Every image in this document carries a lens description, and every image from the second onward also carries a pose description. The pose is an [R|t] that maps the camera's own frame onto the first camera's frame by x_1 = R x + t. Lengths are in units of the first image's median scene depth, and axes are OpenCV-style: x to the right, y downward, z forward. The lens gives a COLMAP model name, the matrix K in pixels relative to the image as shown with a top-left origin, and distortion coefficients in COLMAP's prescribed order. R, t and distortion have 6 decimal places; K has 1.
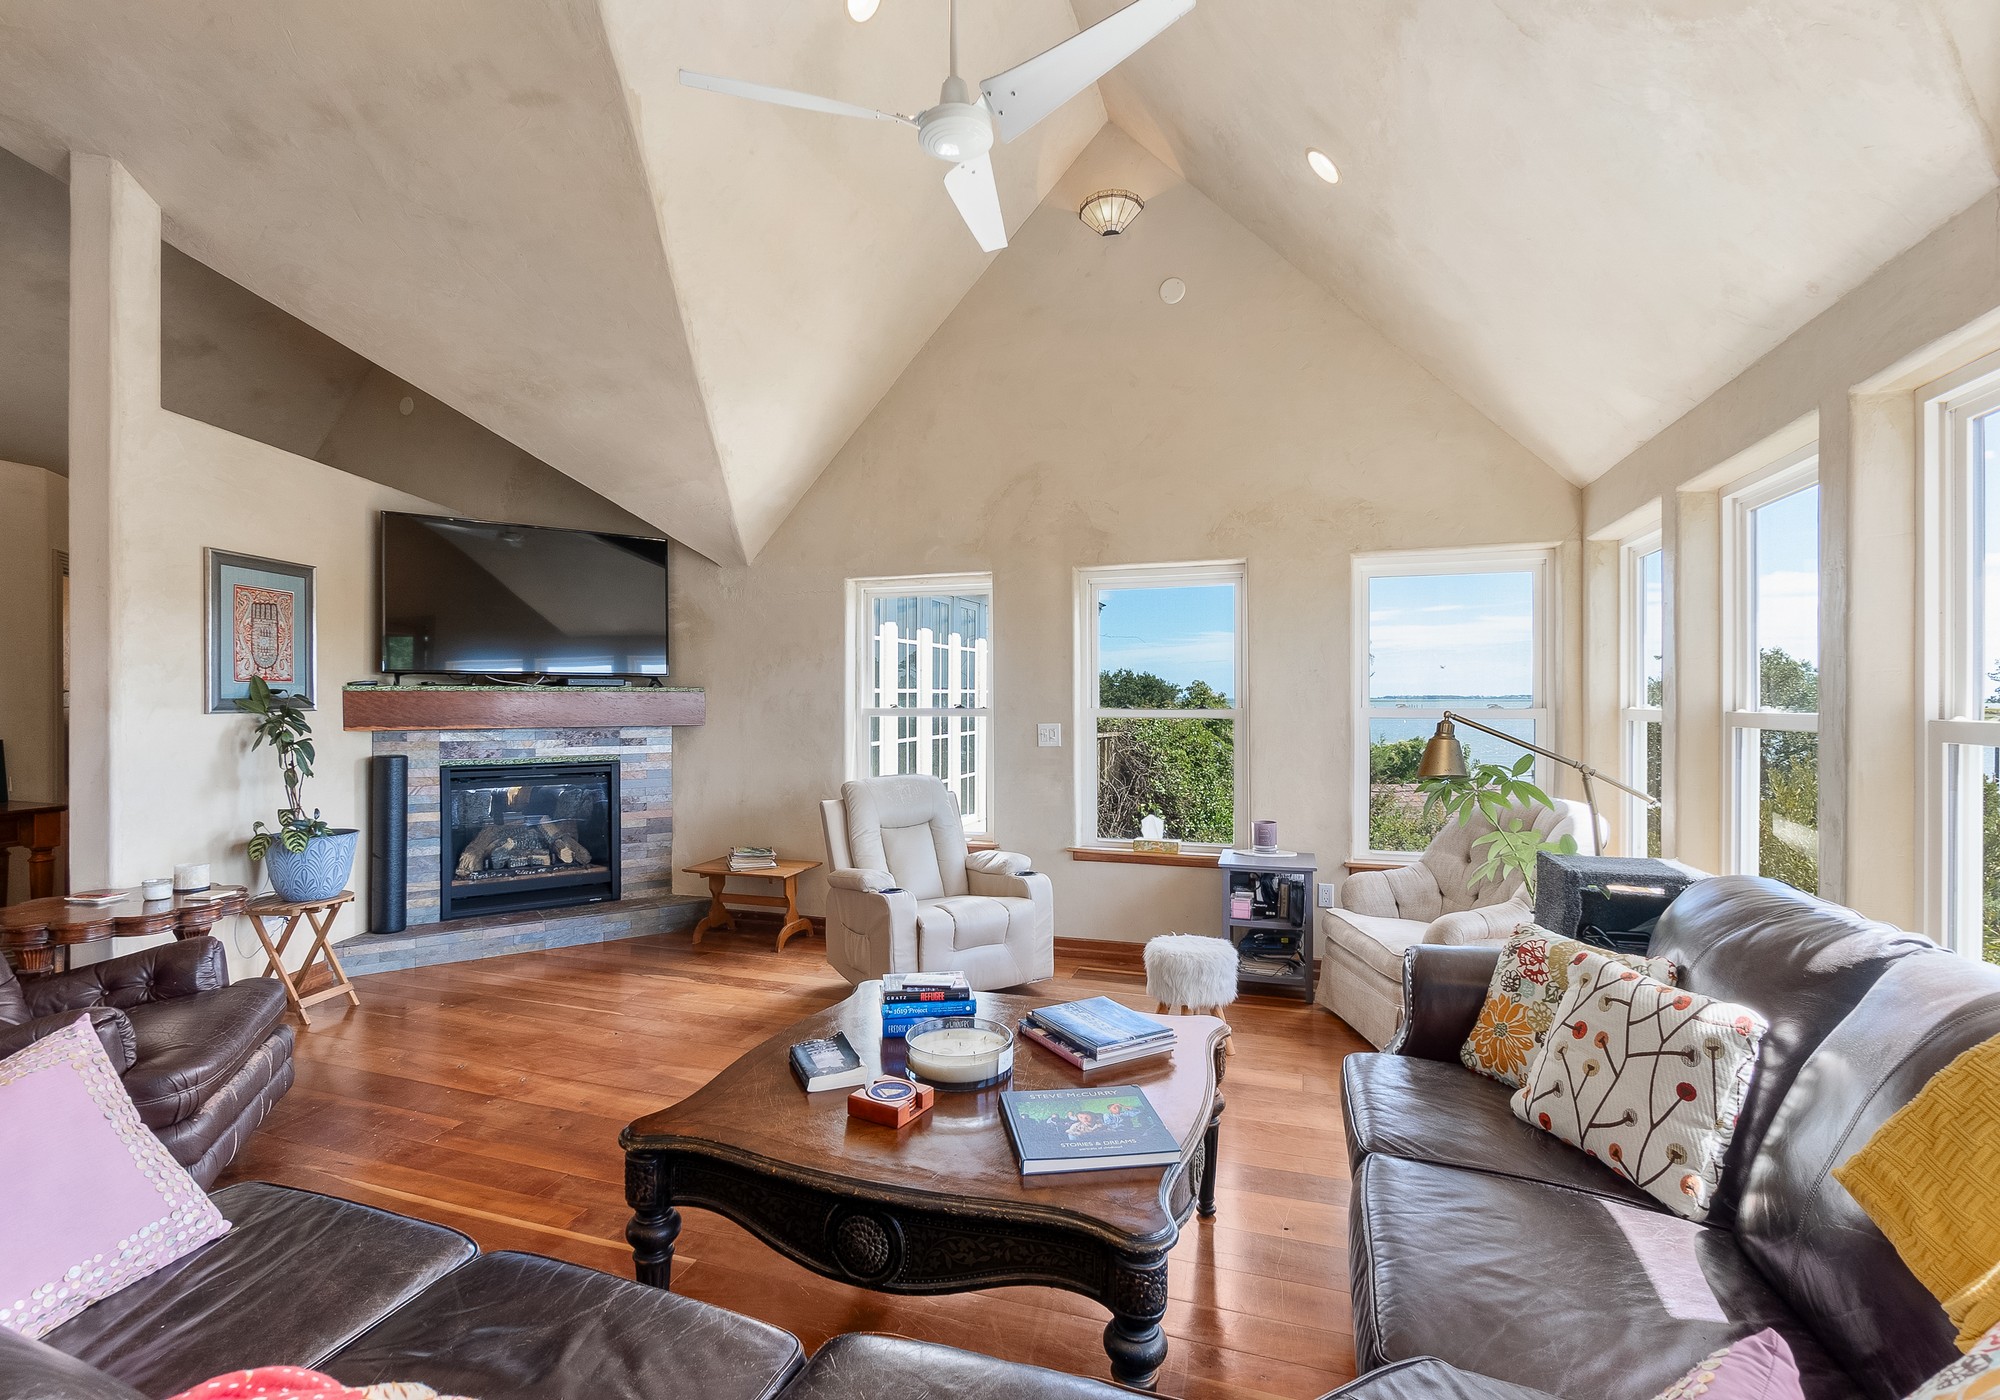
lens RADIAL K [[927.3, 0, 991.3], [0, 927.3, 694.0], [0, 0, 1]] dist [-0.001624, 0.000014]
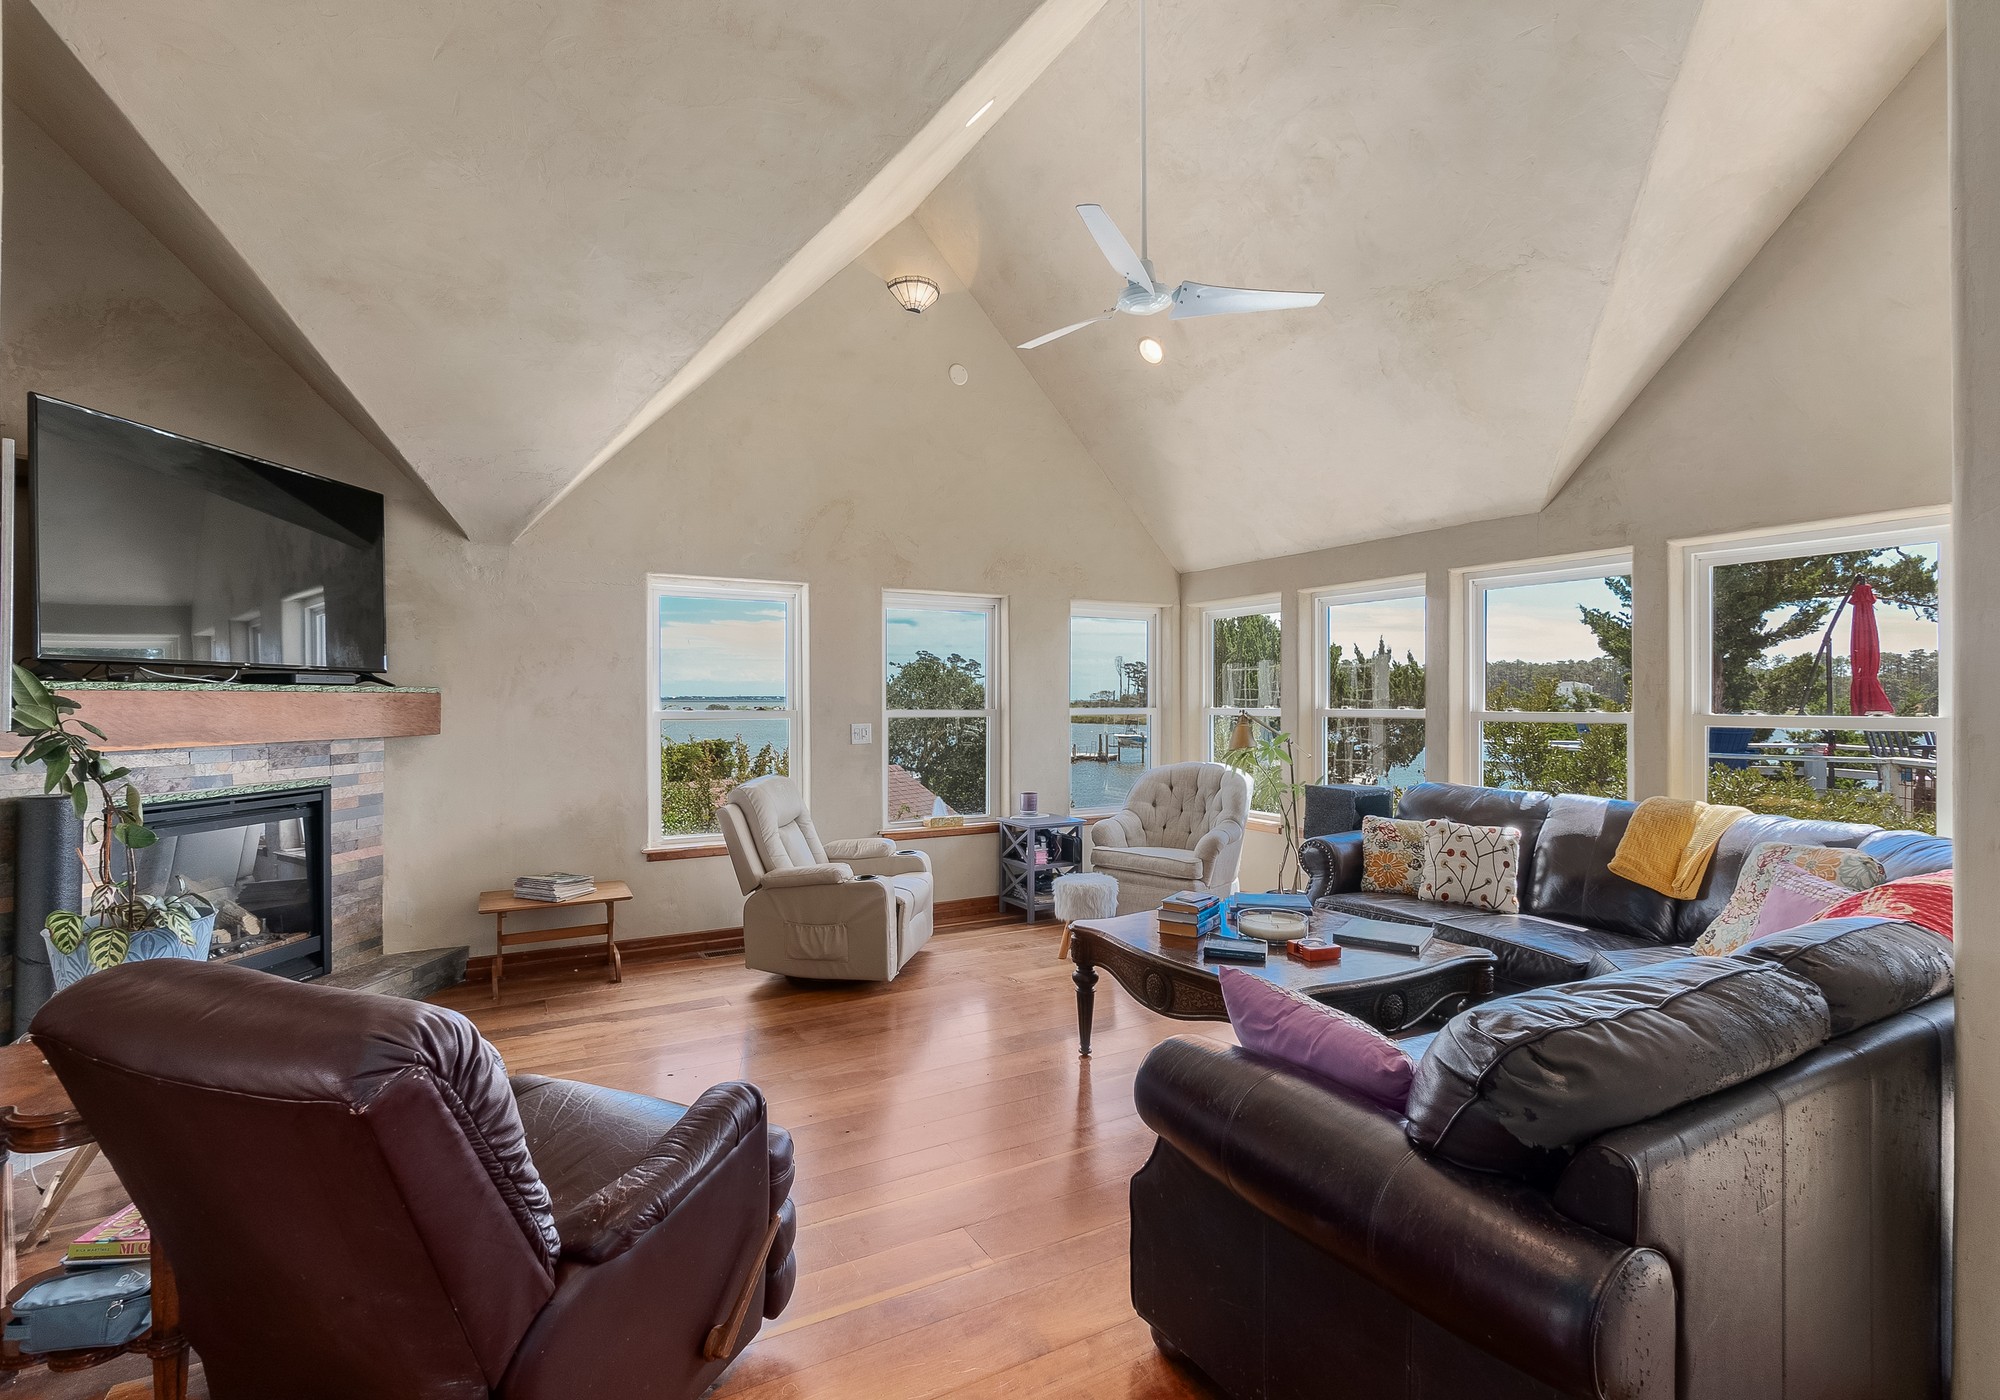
lens RADIAL K [[927.3, 0, 991.3], [0, 927.3, 694.0], [0, 0, 1]] dist [-0.001624, 0.000014]
pose [[0.669239, 0.005410, 0.743027, -0.679233], [-0.005513, 0.999982, -0.002315, -0.002547], [-0.743026, -0.002546, 0.669257, 0.128384]]
